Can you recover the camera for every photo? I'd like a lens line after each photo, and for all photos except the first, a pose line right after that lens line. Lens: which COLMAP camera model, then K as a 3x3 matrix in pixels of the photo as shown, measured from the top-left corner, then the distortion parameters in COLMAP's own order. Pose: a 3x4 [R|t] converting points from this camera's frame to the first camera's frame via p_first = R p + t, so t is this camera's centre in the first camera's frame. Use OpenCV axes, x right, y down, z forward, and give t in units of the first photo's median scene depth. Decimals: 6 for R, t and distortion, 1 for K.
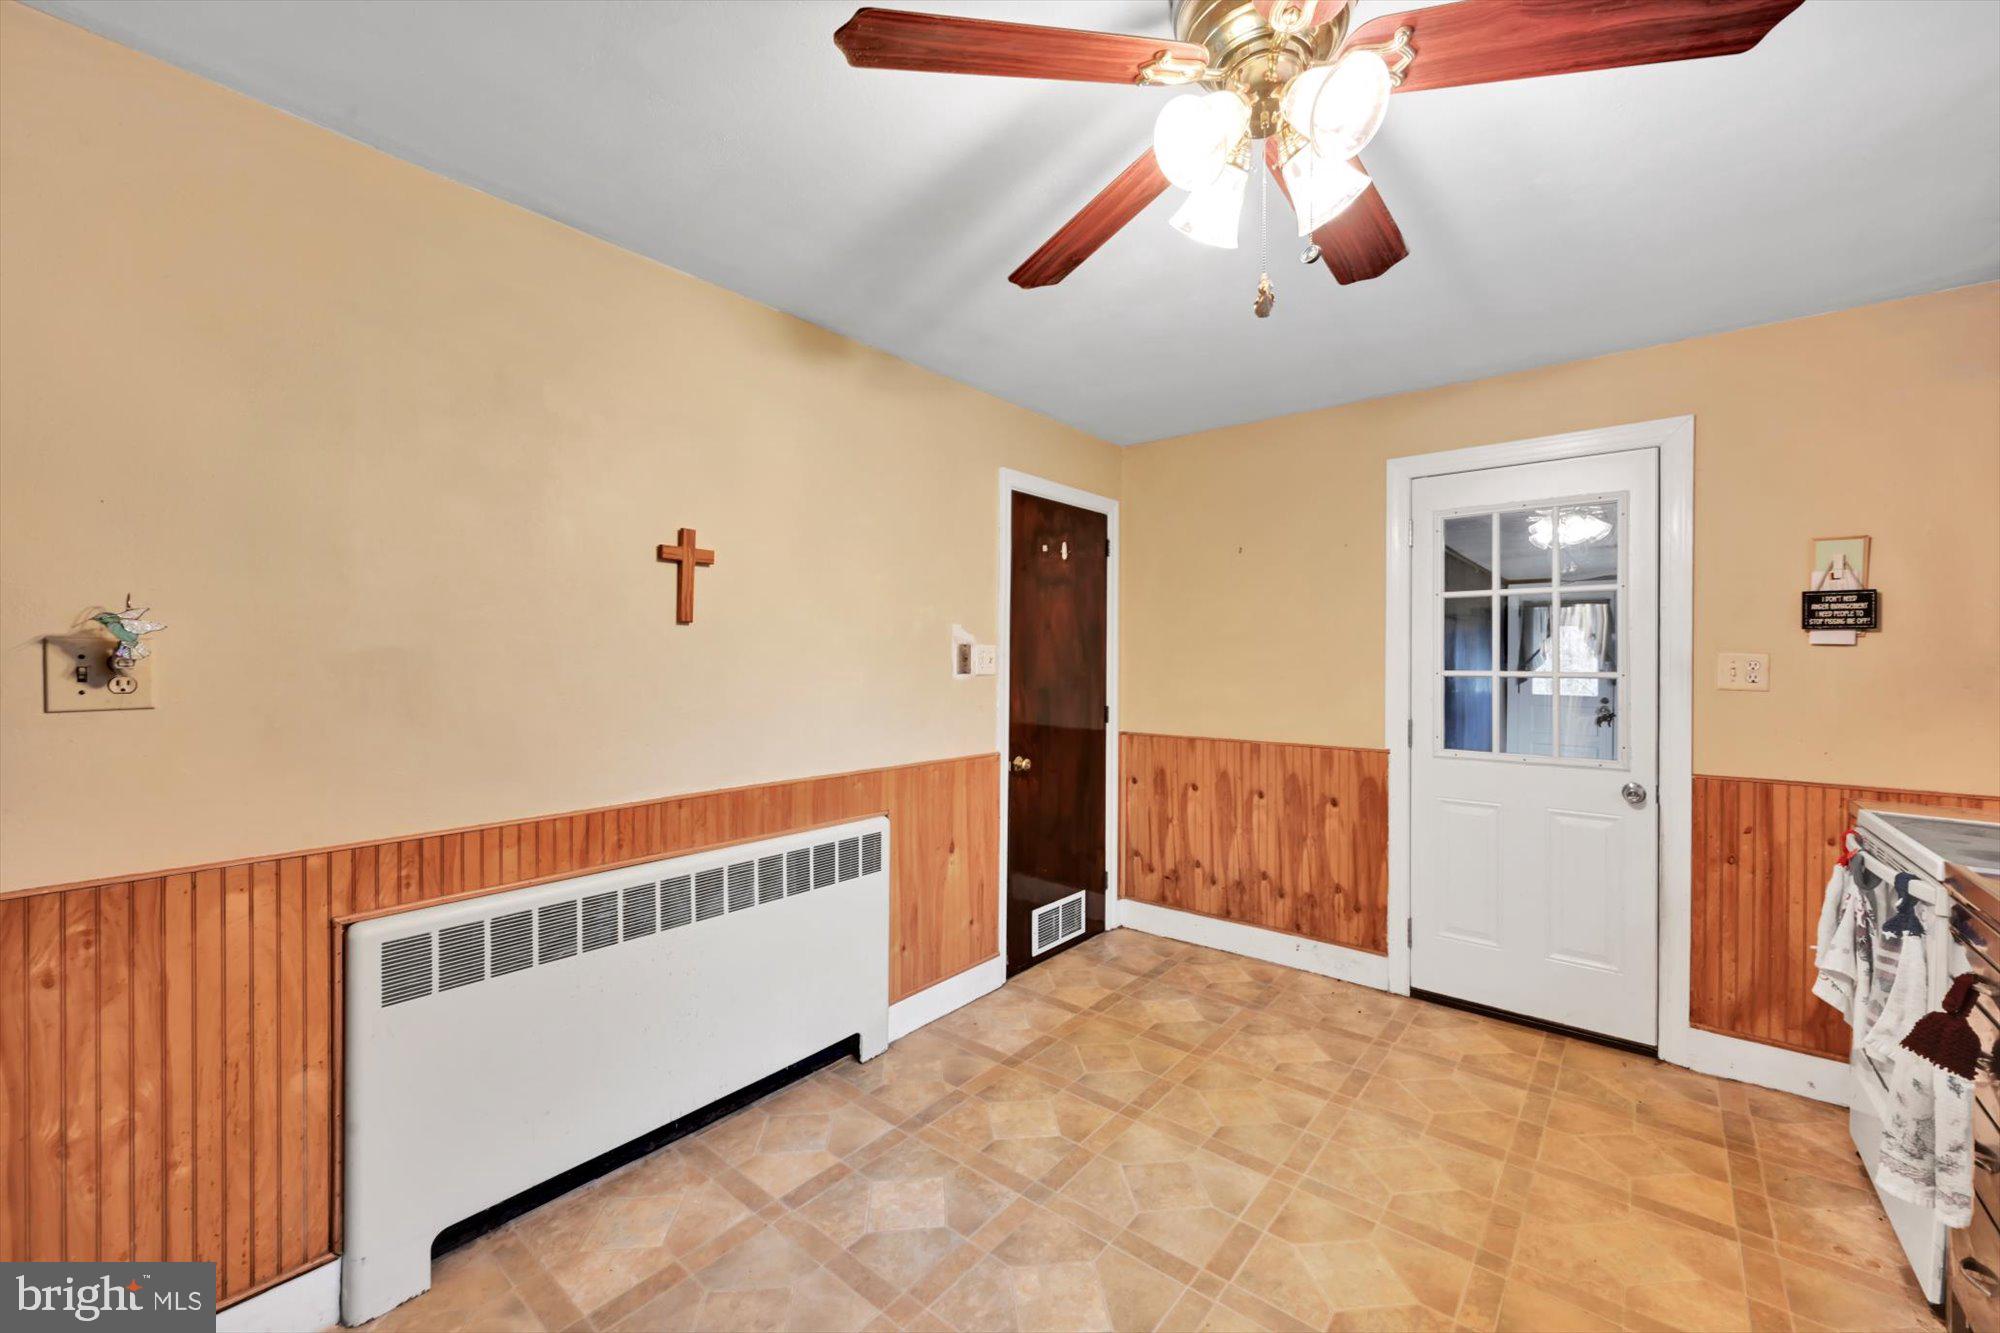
lens RADIAL K [[791.7, 0, 1015.9], [0, 791.7, 661.2], [0, 0, 1]] dist [-0.002543, -0.000247]
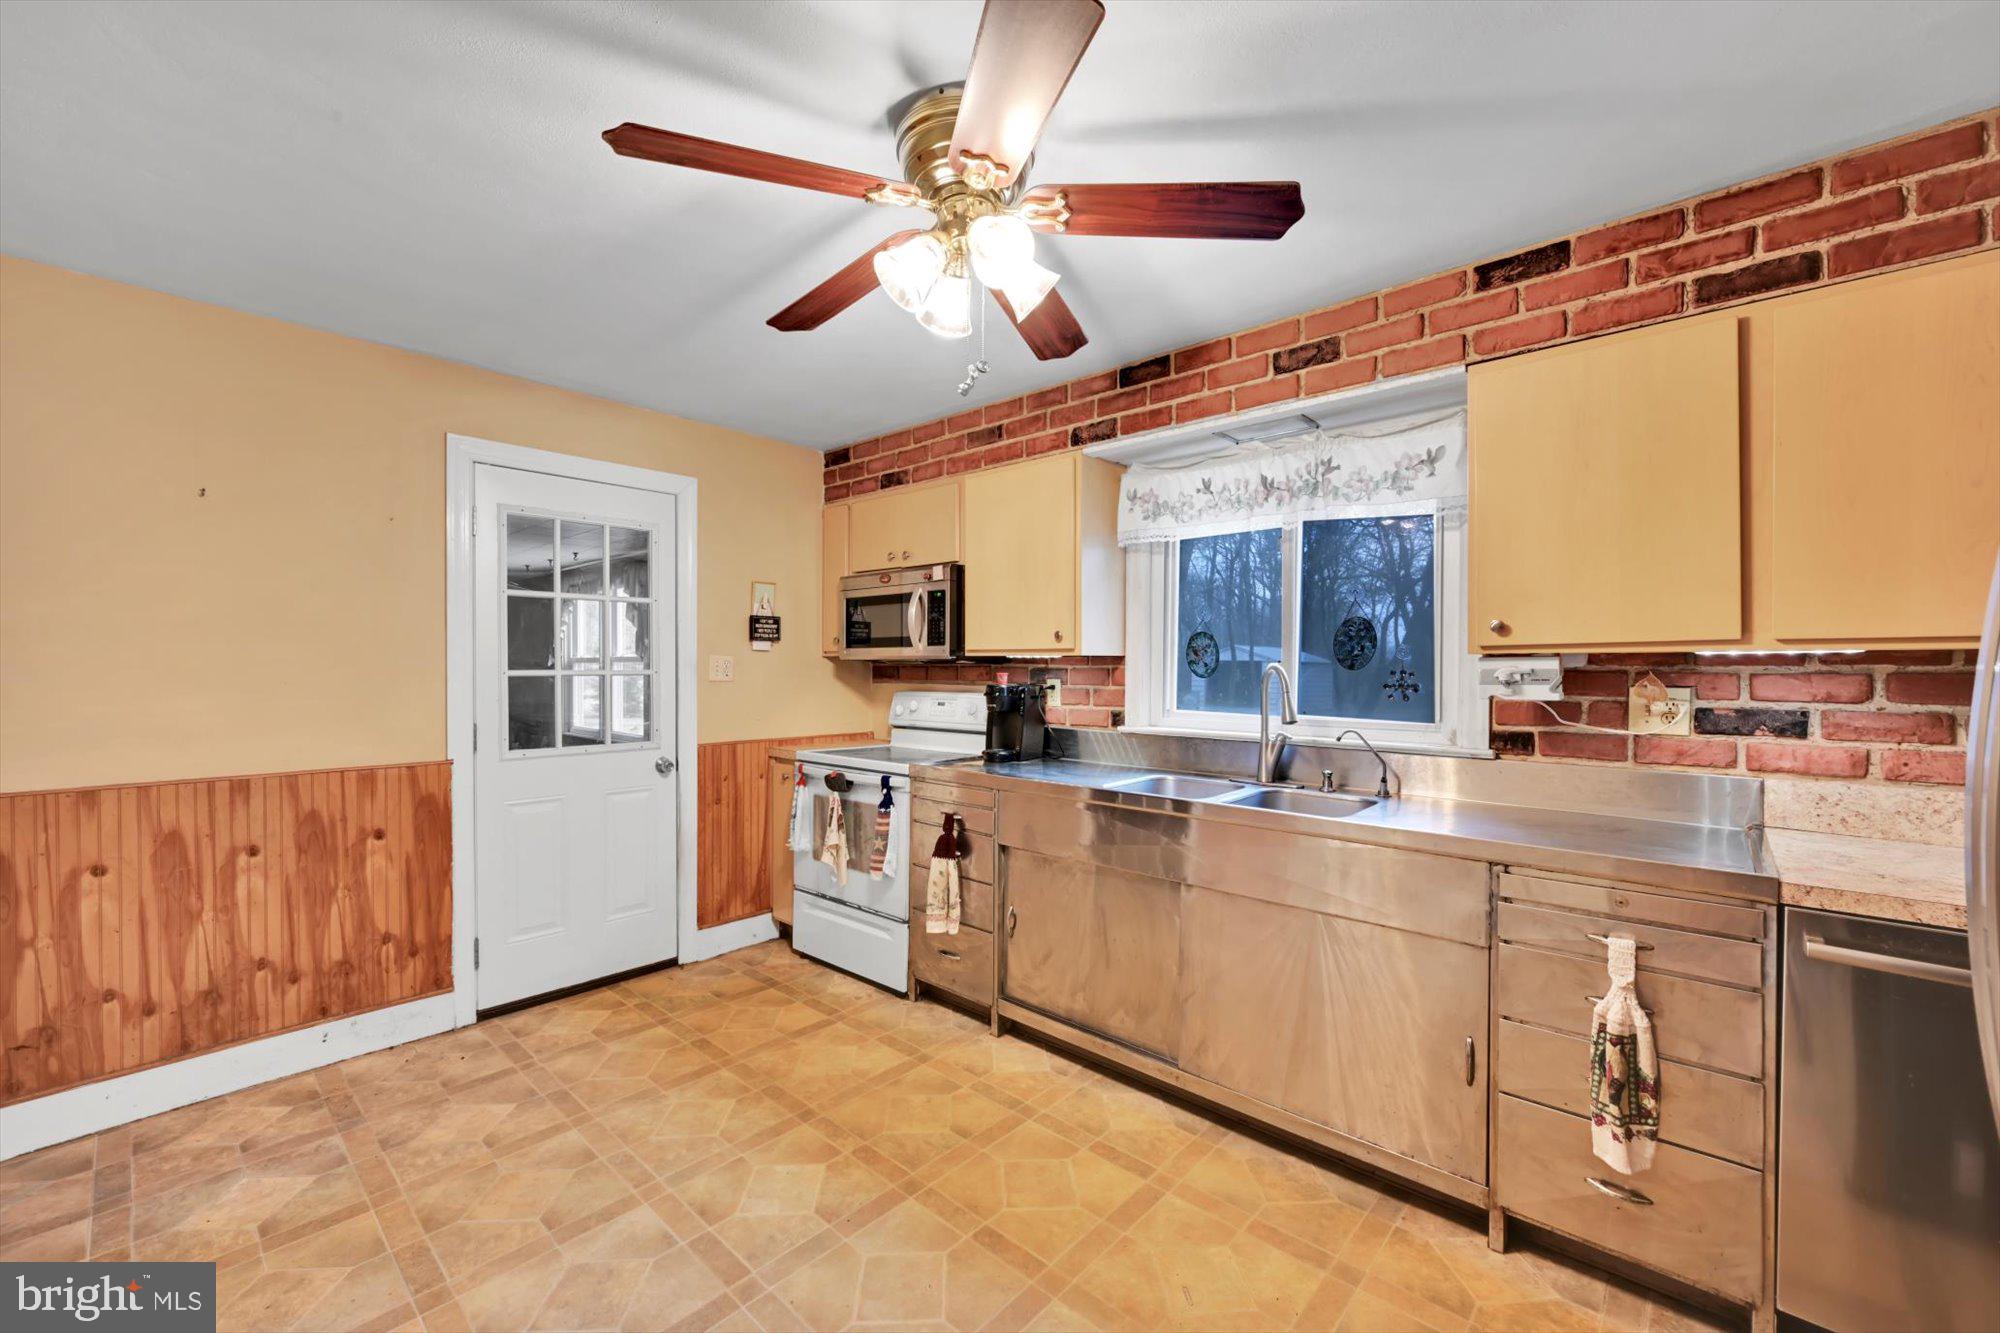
lens RADIAL K [[787.3, 0, 1001.6], [0, 787.3, 675.3], [0, 0, 1]] dist [-0.004654, -0.000138]
pose [[0.053865, -0.018871, 0.998370, -0.376775], [-0.004094, 0.999809, 0.019119, -0.002611], [-0.998540, -0.005117, 0.053778, 0.334566]]
